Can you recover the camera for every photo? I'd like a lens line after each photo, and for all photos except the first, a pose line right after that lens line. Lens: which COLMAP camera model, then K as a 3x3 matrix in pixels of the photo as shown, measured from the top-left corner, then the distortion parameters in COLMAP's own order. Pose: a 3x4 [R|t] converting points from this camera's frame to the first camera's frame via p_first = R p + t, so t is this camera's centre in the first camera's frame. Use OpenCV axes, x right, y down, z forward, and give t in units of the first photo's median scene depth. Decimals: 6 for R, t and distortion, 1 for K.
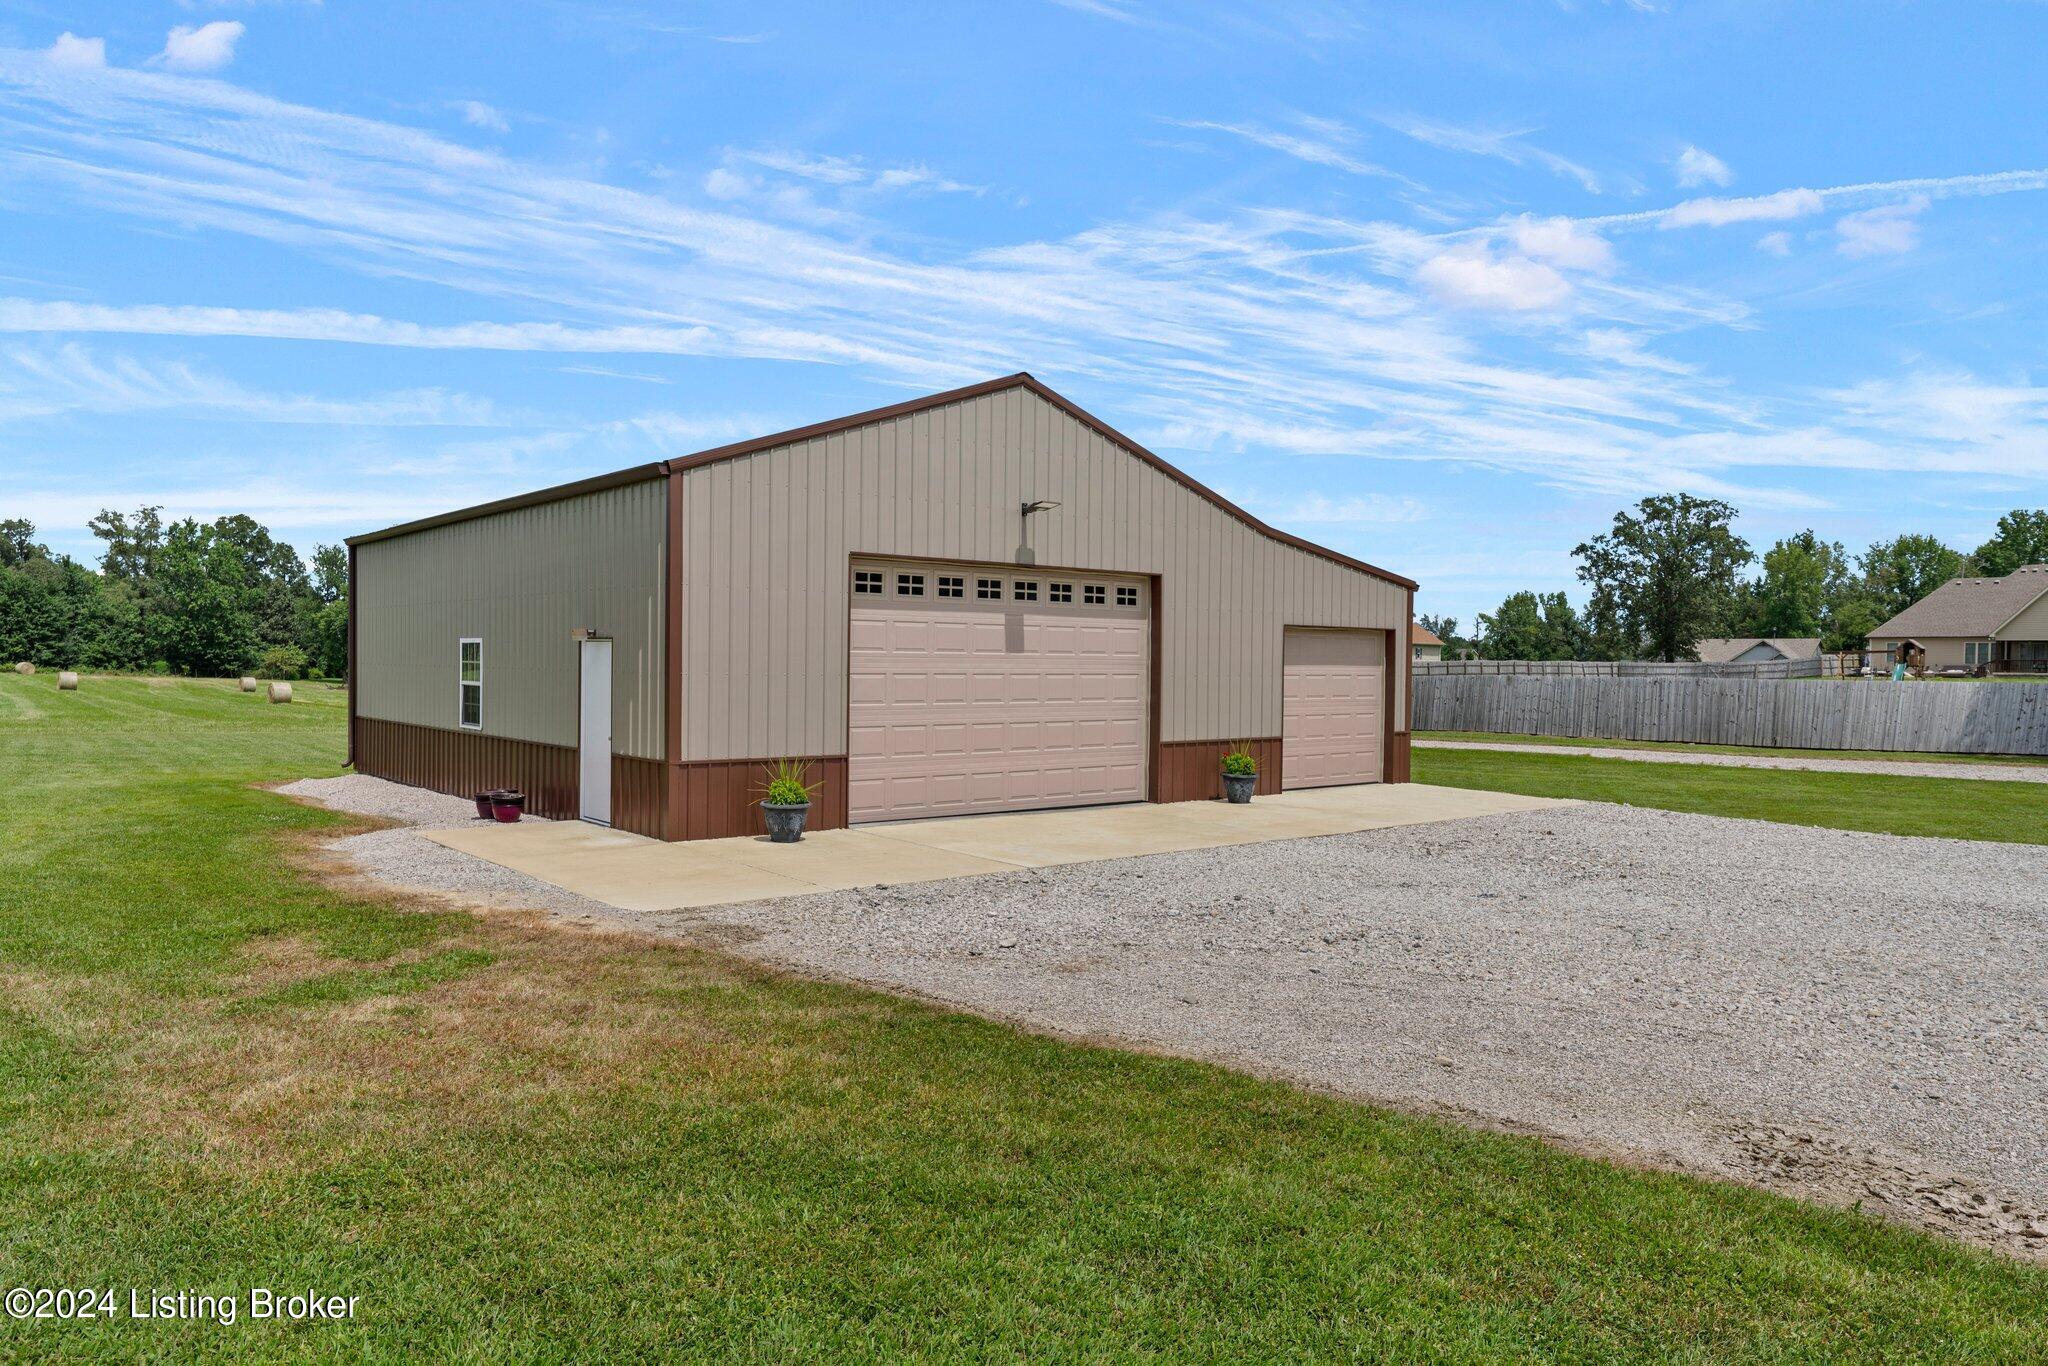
lens RADIAL K [[1420.7, 0, 1024.3], [0, 1420.7, 683.5], [0, 0, 1]] dist [0.000450, 0.000010]
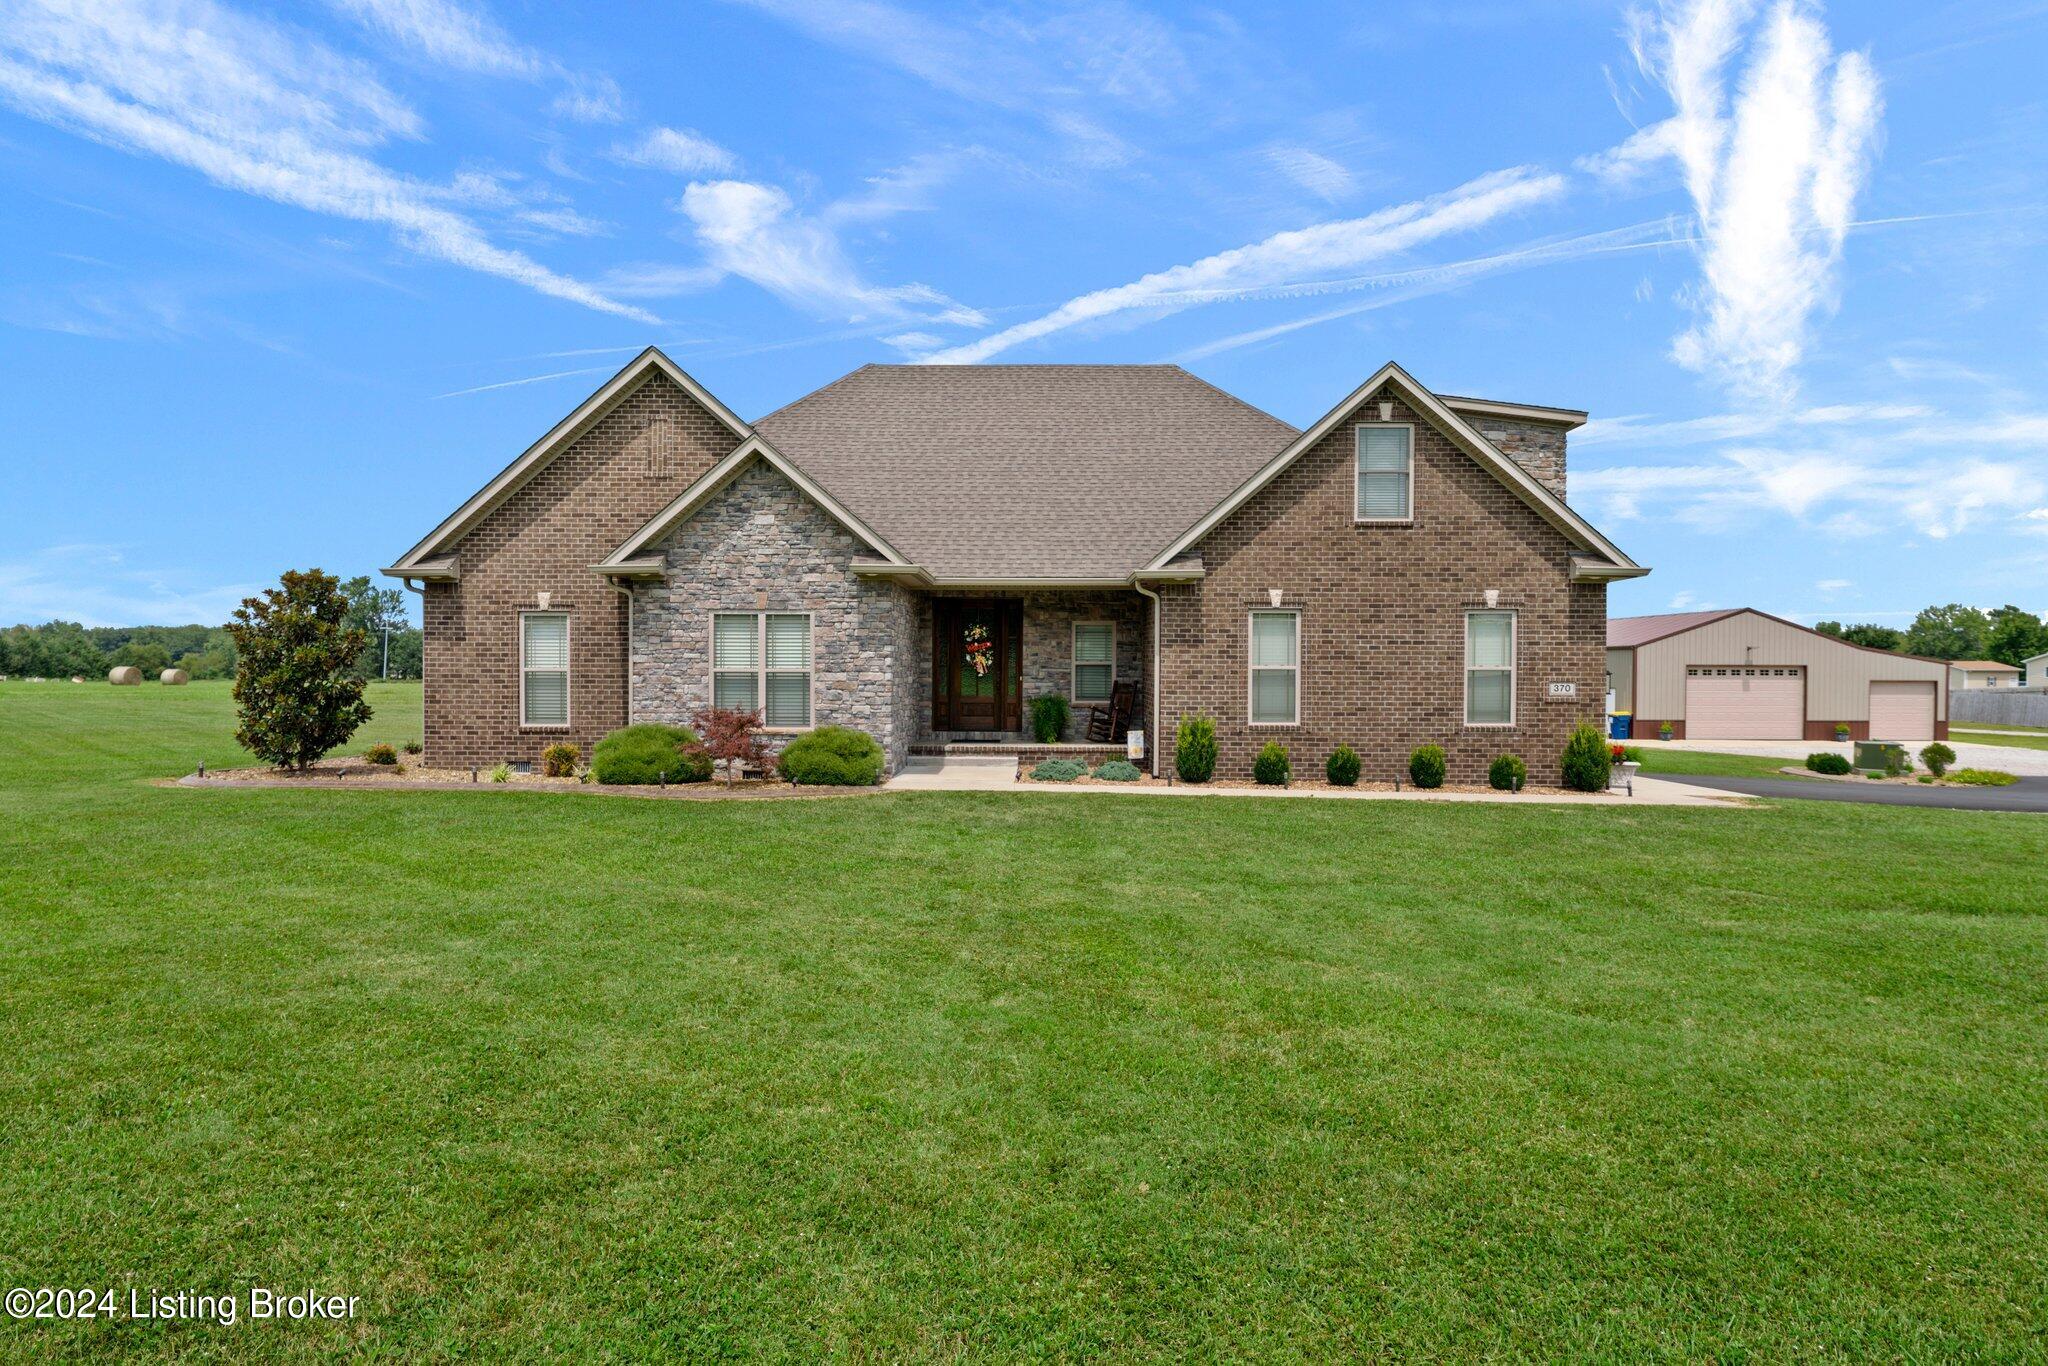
lens RADIAL K [[1175.5, 0, 1023.1], [0, 1175.5, 688.8], [0, 0, 1]] dist [-0.000352, -0.000100]
pose [[0.762961, 0.004479, -0.646430, 0.472210], [-0.007433, 0.999971, -0.001844, -0.009296], [0.646402, 0.006212, 0.762971, -2.147754]]
